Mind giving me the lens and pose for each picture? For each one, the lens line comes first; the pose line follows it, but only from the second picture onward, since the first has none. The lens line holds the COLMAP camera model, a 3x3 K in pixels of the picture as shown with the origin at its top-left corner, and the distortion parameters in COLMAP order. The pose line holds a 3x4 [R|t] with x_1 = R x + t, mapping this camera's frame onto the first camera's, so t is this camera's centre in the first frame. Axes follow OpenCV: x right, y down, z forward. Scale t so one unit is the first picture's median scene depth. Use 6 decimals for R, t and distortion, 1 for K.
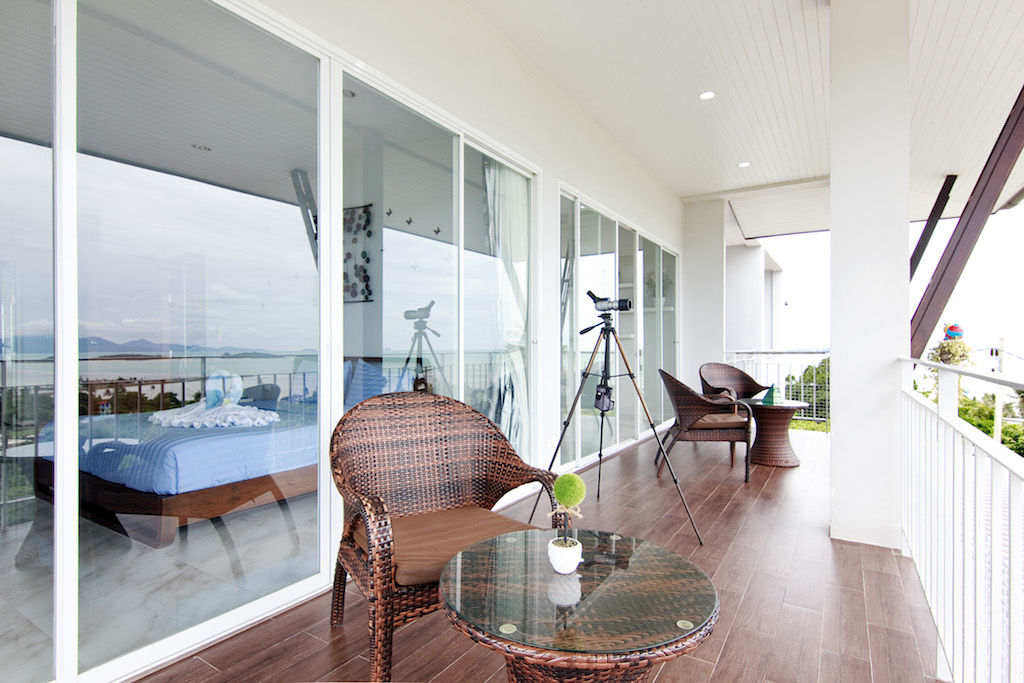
lens RADIAL K [[526.6, 0, 512.0], [0, 526.6, 342.5], [0, 0, 1]] dist [-0.034353, -0.001007]
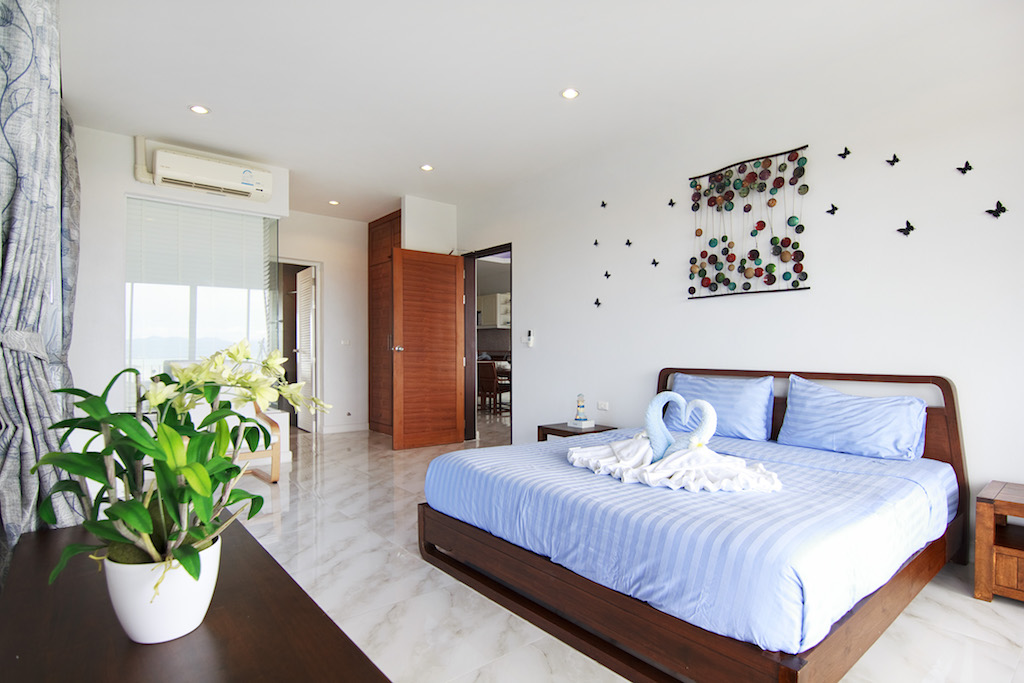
lens RADIAL K [[526.6, 0, 512.0], [0, 526.6, 345.6], [0, 0, 1]] dist [-0.034353, -0.001007]
pose [[0.950836, -0.003857, -0.309671, -0.418085], [0.000088, 0.999926, -0.012185, 0.002158], [0.309695, 0.011558, 0.950766, 0.246871]]
